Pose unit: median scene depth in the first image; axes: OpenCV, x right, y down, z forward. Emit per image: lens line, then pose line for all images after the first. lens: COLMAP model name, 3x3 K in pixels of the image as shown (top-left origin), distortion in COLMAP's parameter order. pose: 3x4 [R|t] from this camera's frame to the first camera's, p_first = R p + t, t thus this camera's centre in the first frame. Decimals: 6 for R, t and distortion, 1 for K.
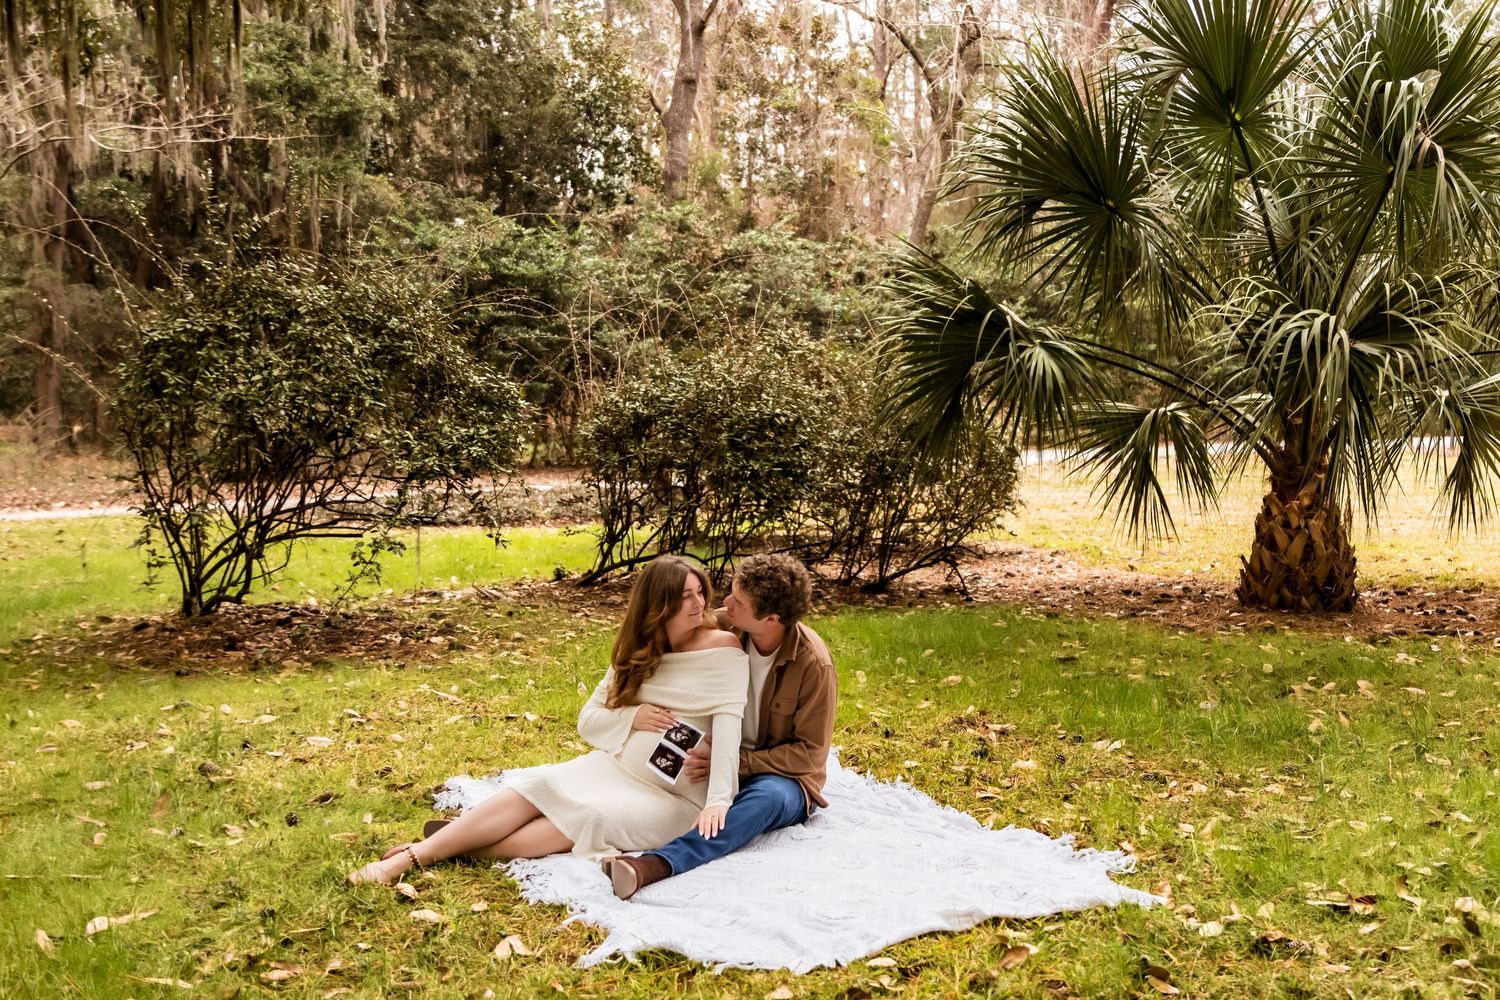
lens RADIAL K [[1469.7, 0, 751.4], [0, 1469.7, 499.3], [0, 0, 1]] dist [0.020870, 0.000000]
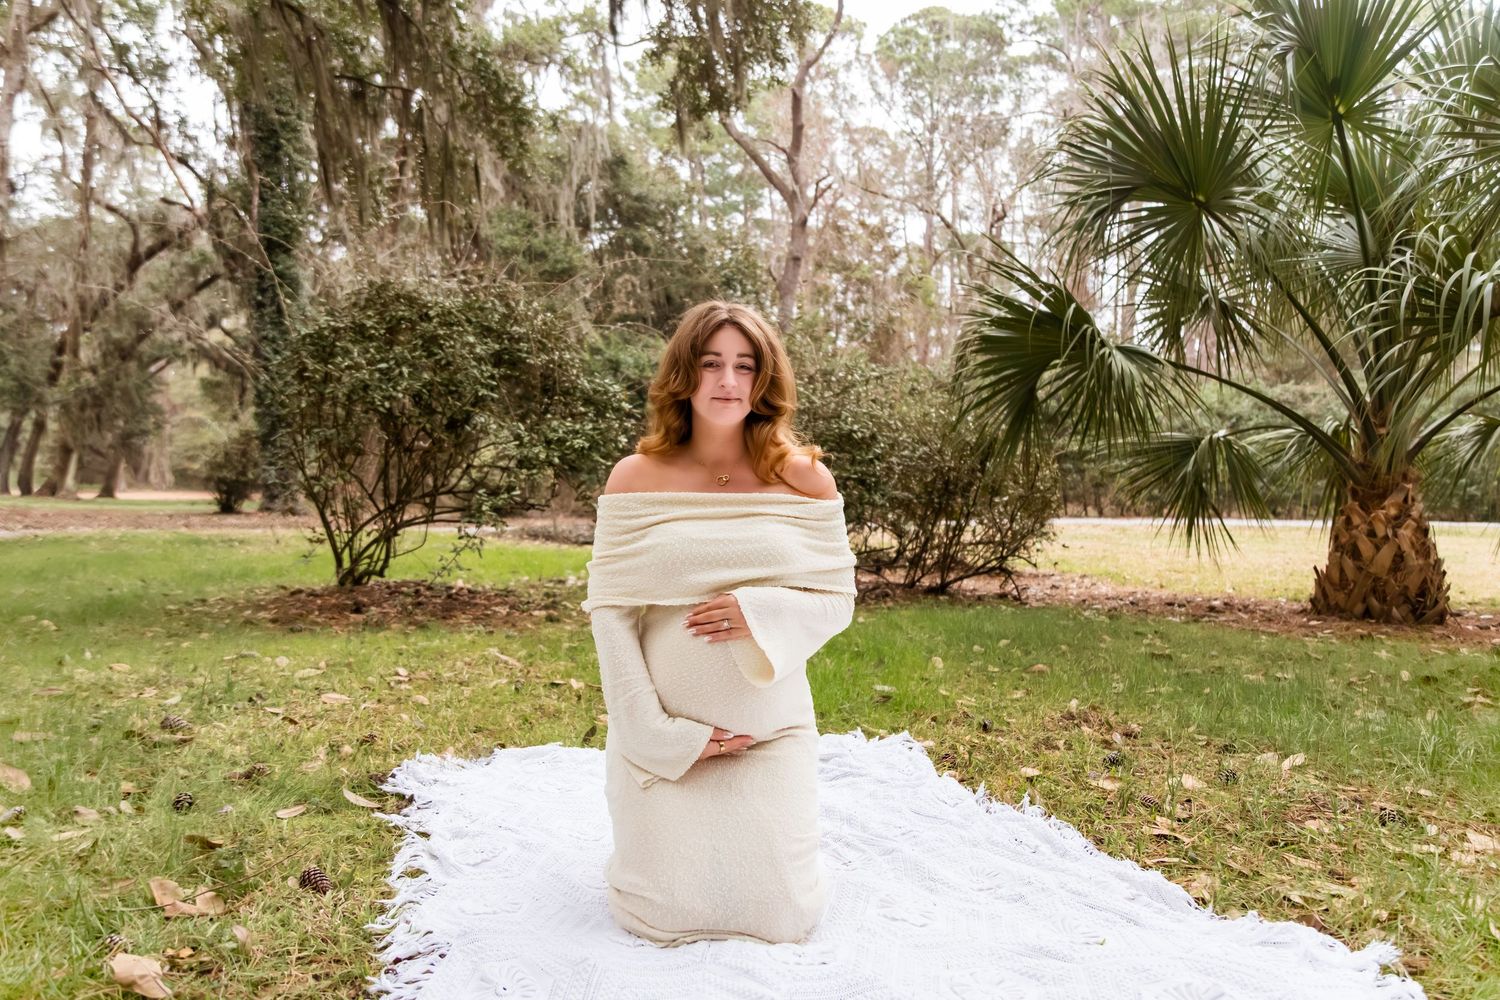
lens RADIAL K [[1007.3, 0, 709.0], [0, 1007.3, 491.6], [0, 0, 1]] dist [0.019295, 0.007352]
pose [[0.992127, 0.028868, -0.121861, 0.003003], [-0.035433, 0.998015, -0.052055, 0.039784], [0.120116, 0.055964, 0.991181, 0.263011]]
